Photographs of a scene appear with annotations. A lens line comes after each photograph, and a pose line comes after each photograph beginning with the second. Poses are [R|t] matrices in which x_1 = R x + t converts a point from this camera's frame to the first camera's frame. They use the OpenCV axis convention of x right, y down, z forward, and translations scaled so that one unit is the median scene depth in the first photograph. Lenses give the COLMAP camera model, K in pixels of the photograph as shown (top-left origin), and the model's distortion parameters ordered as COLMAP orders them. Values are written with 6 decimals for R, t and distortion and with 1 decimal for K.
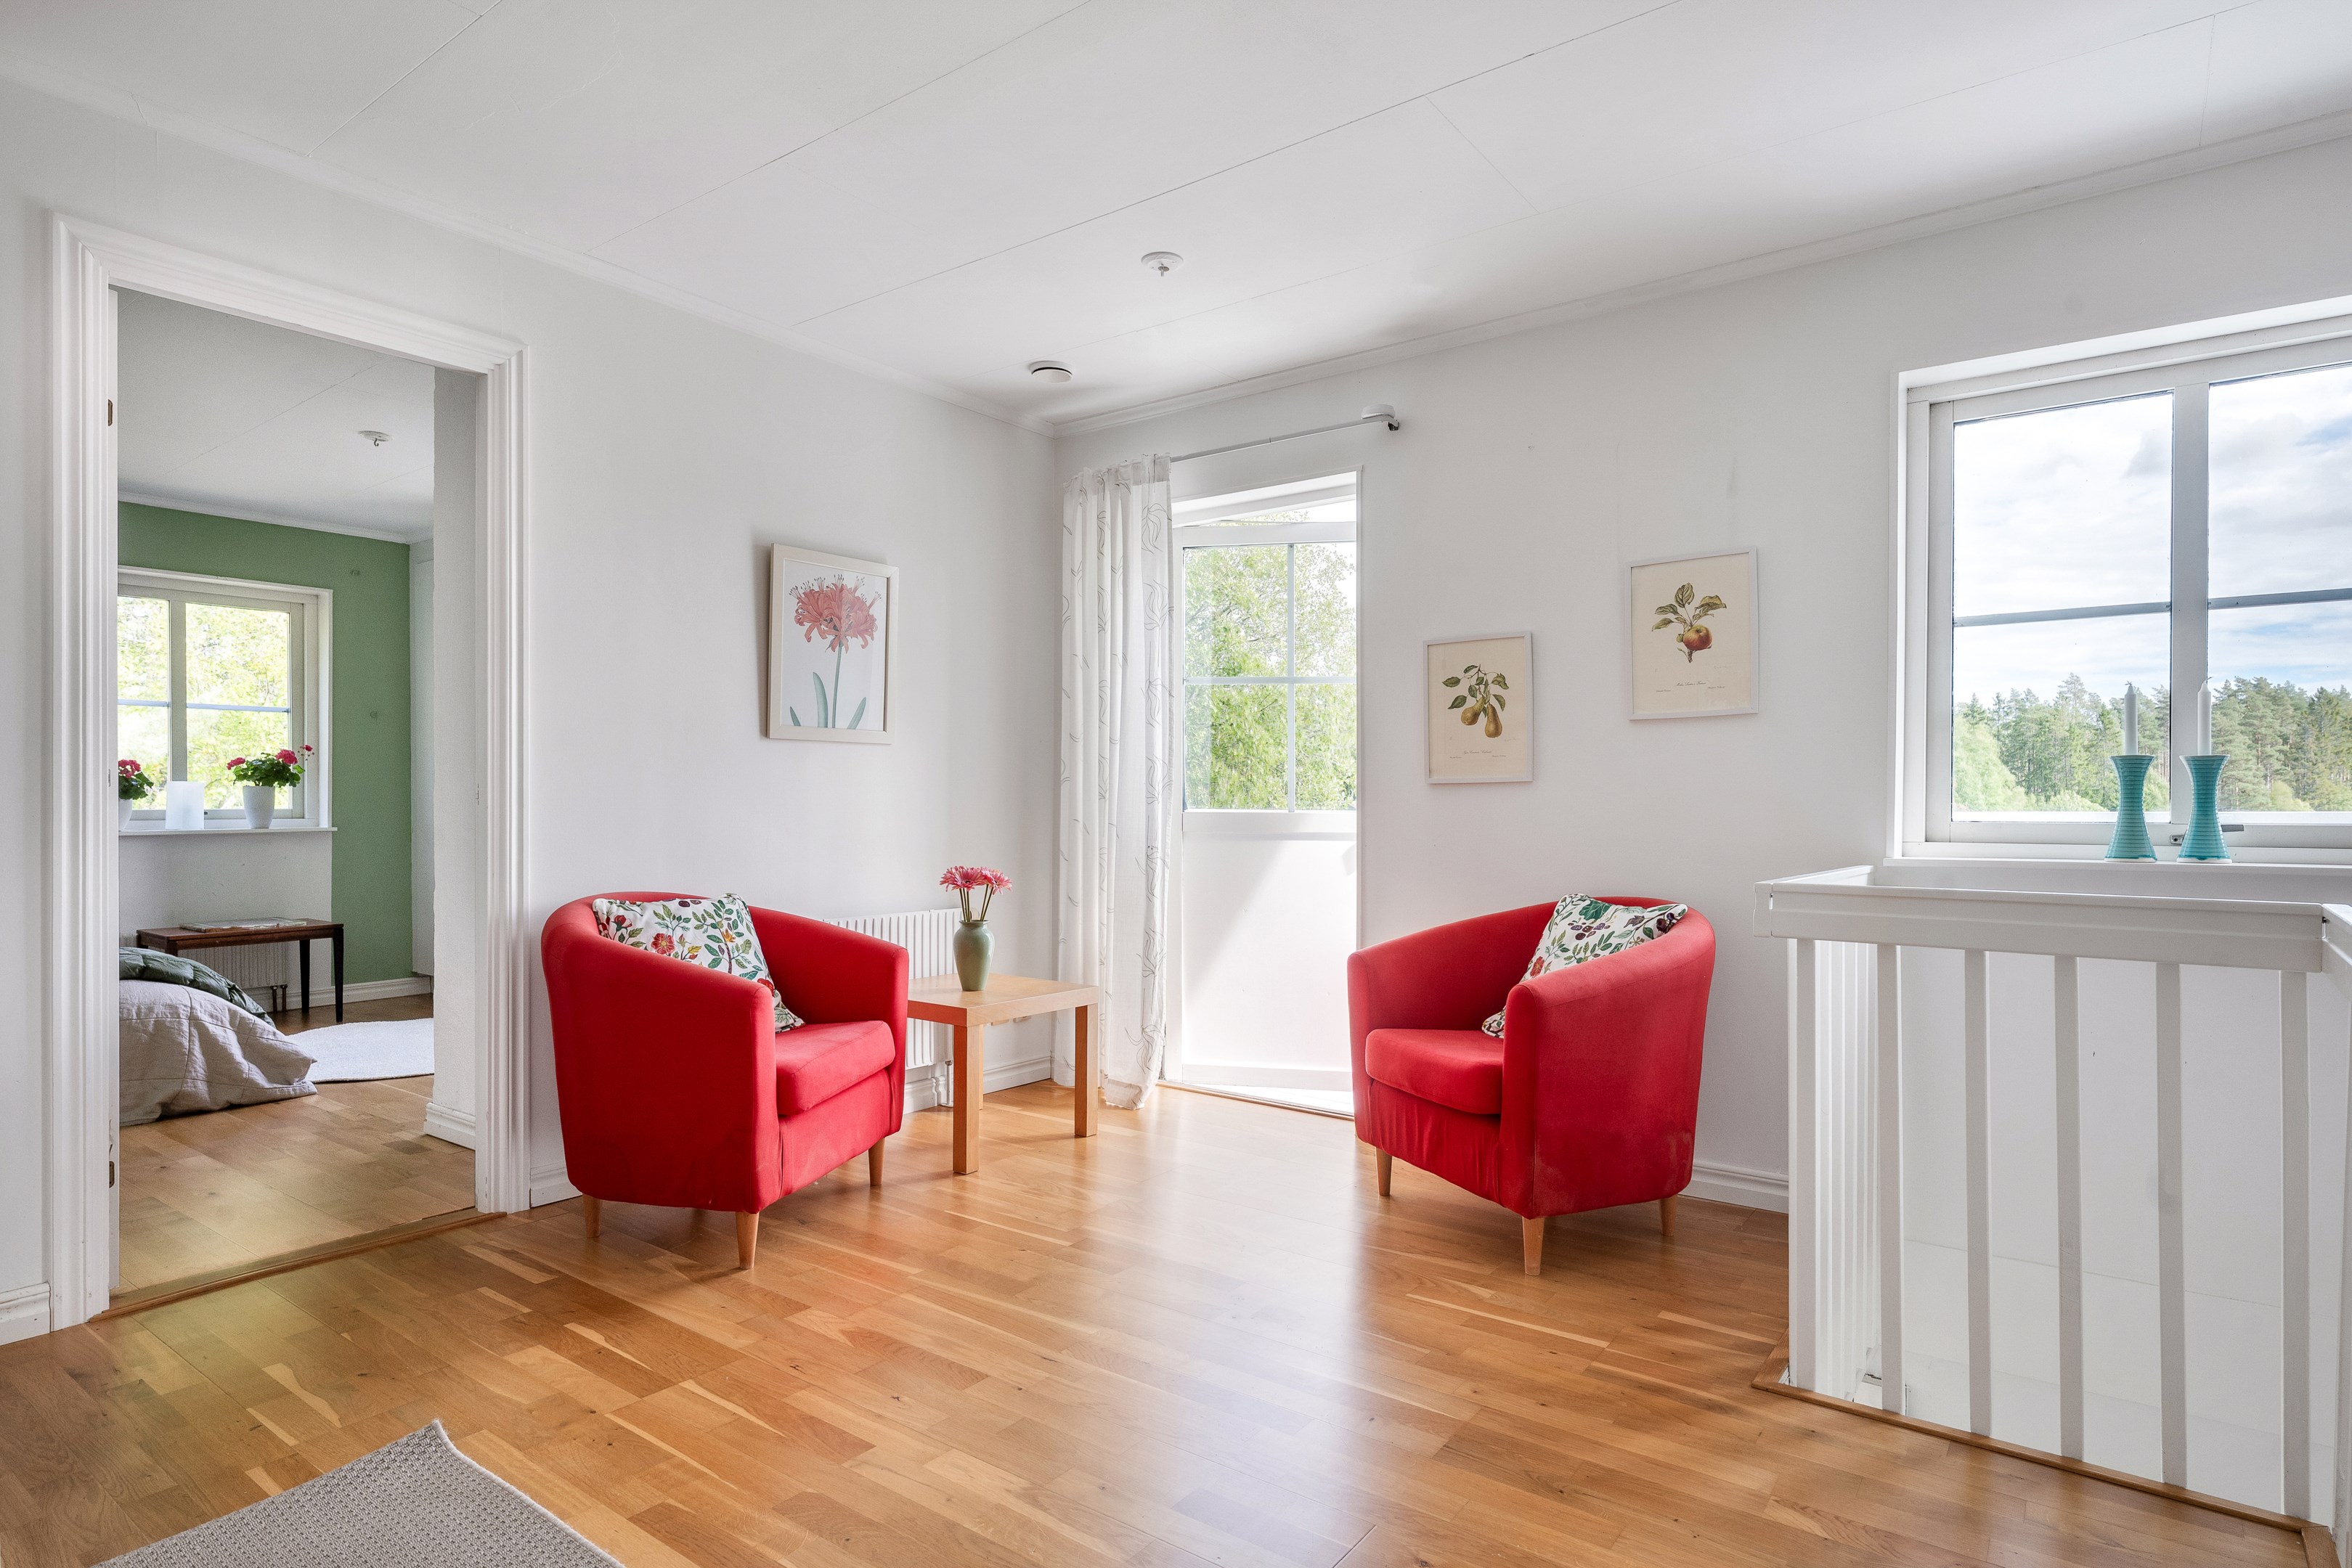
lens RADIAL K [[1239.3, 0, 1174.7], [0, 1239.3, 805.7], [0, 0, 1]] dist [0.002637, 0.000727]
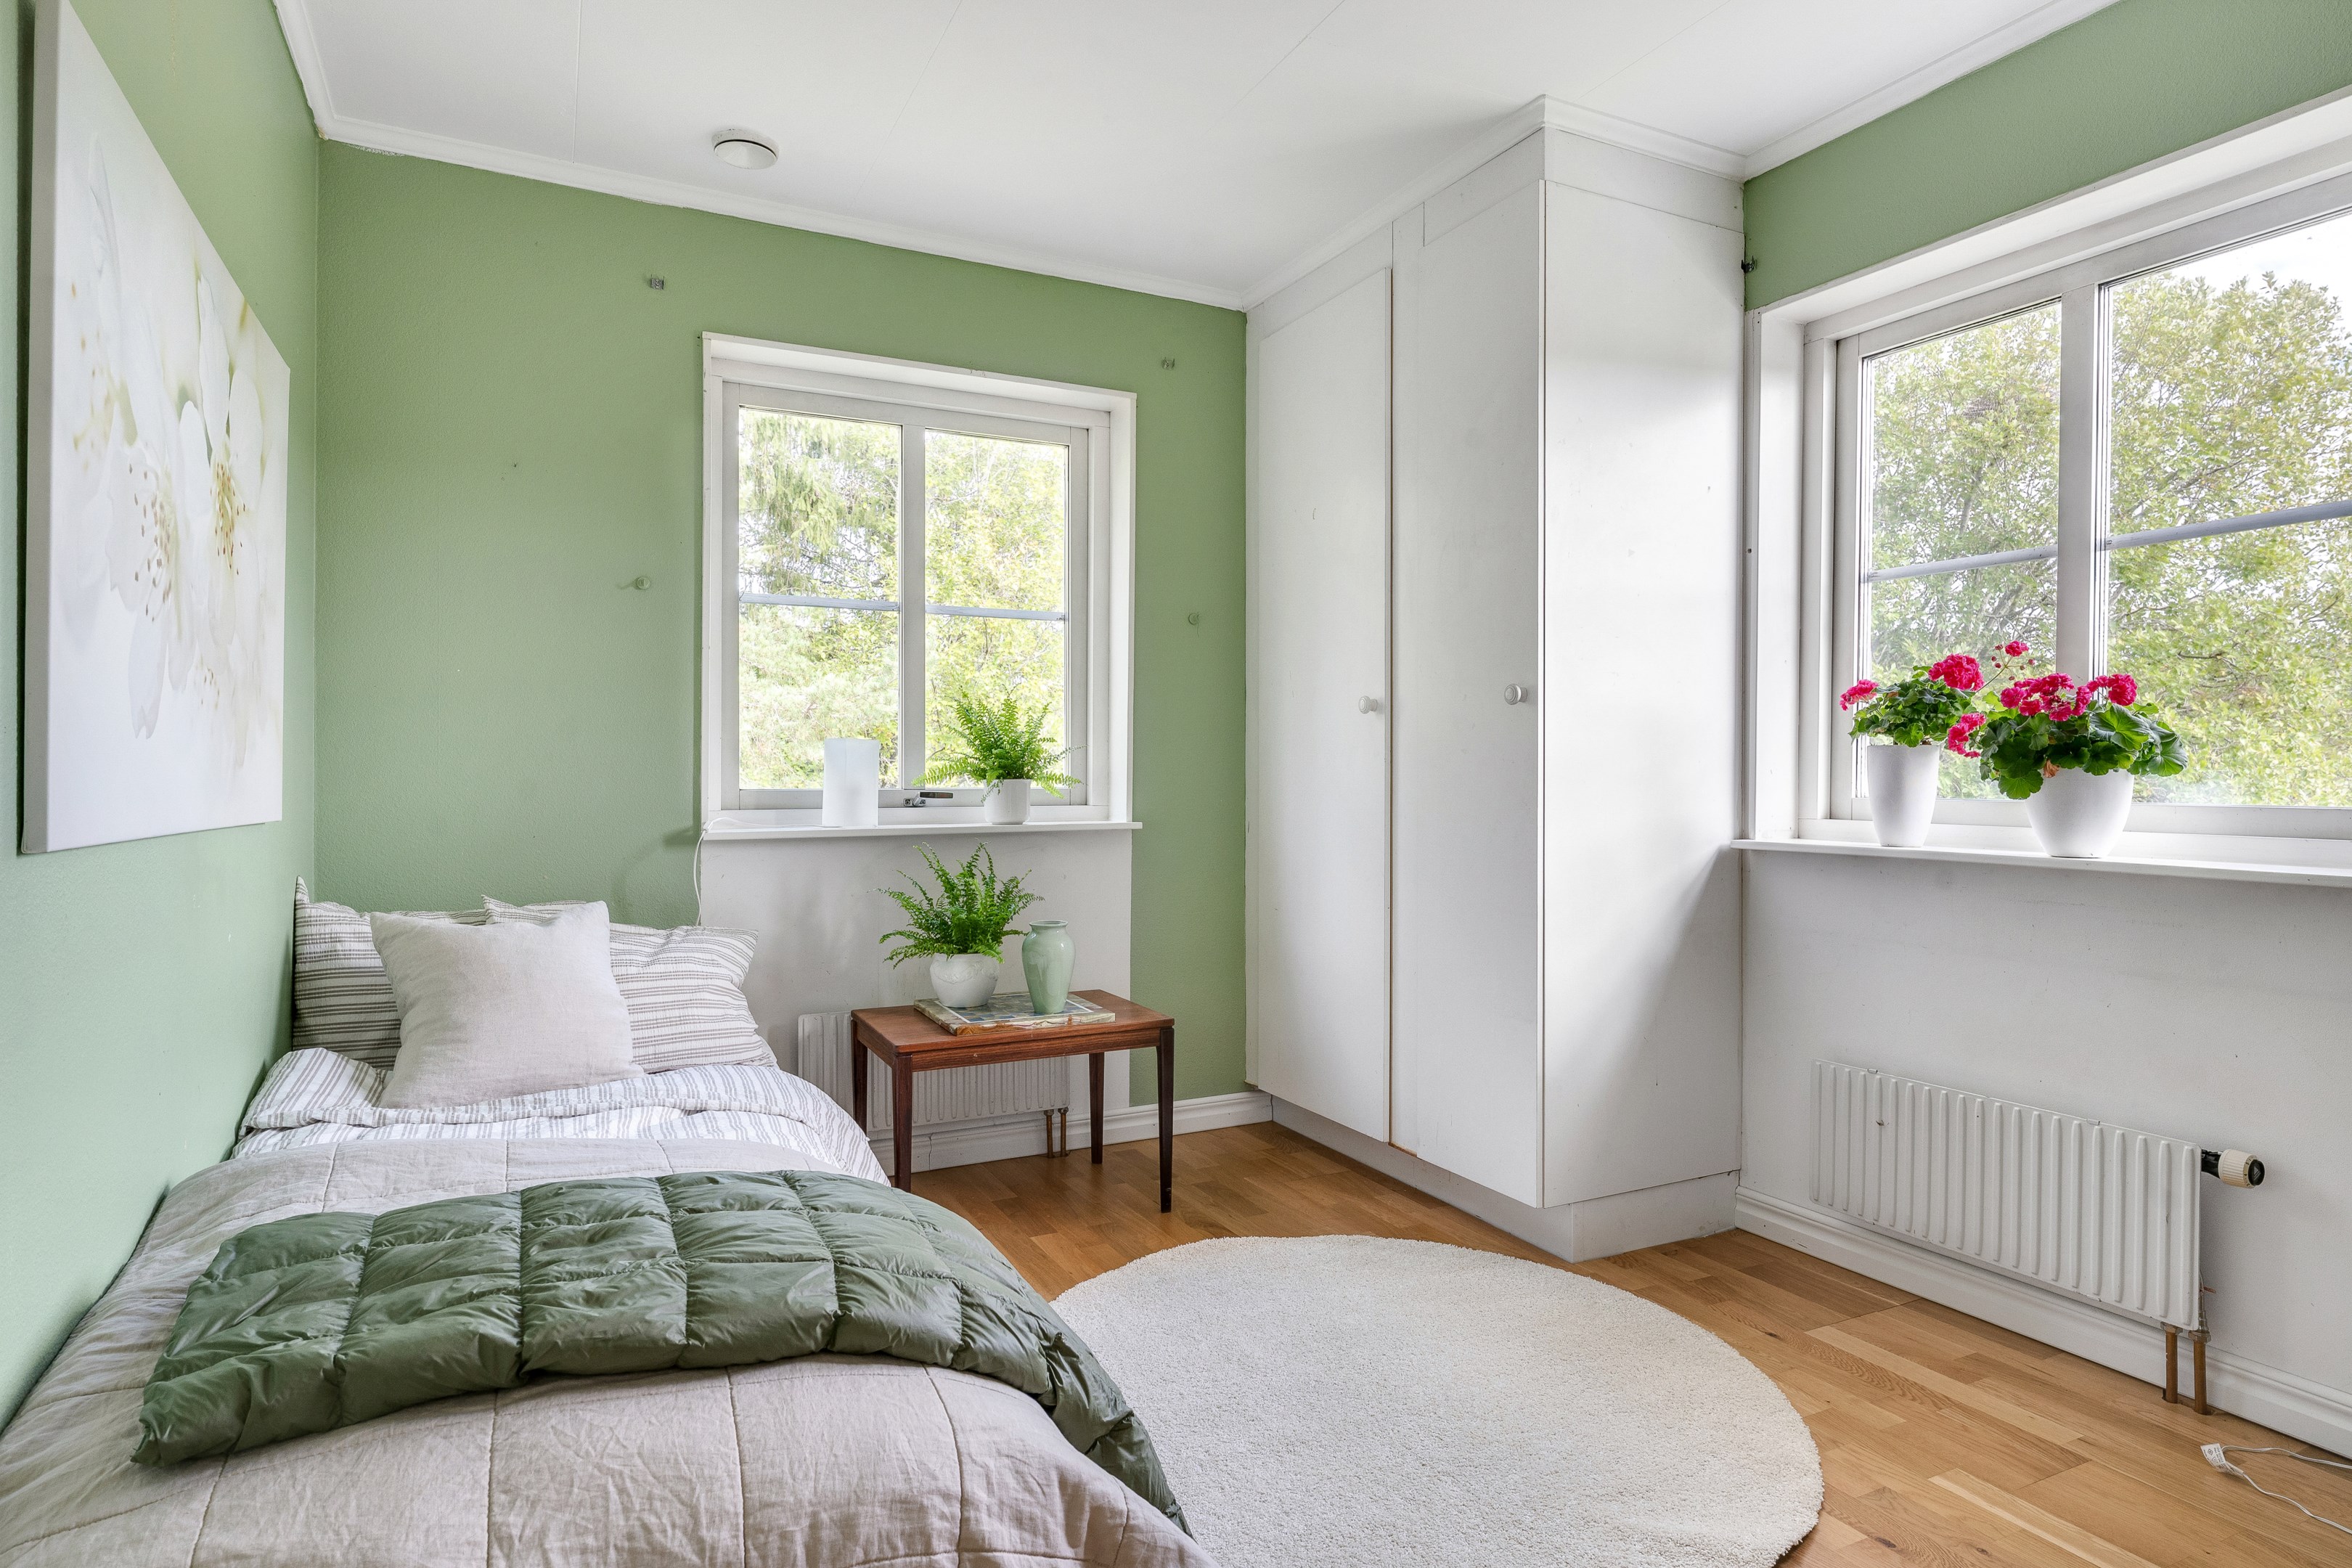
lens RADIAL K [[1358.8, 0, 1207.2], [0, 1358.8, 786.4], [0, 0, 1]] dist [0.000459, 0.000234]
pose [[0.897397, 0.006063, -0.441181, -0.383050], [-0.004600, 0.999980, 0.004386, -0.001450], [0.441199, -0.001906, 0.897407, 0.471804]]
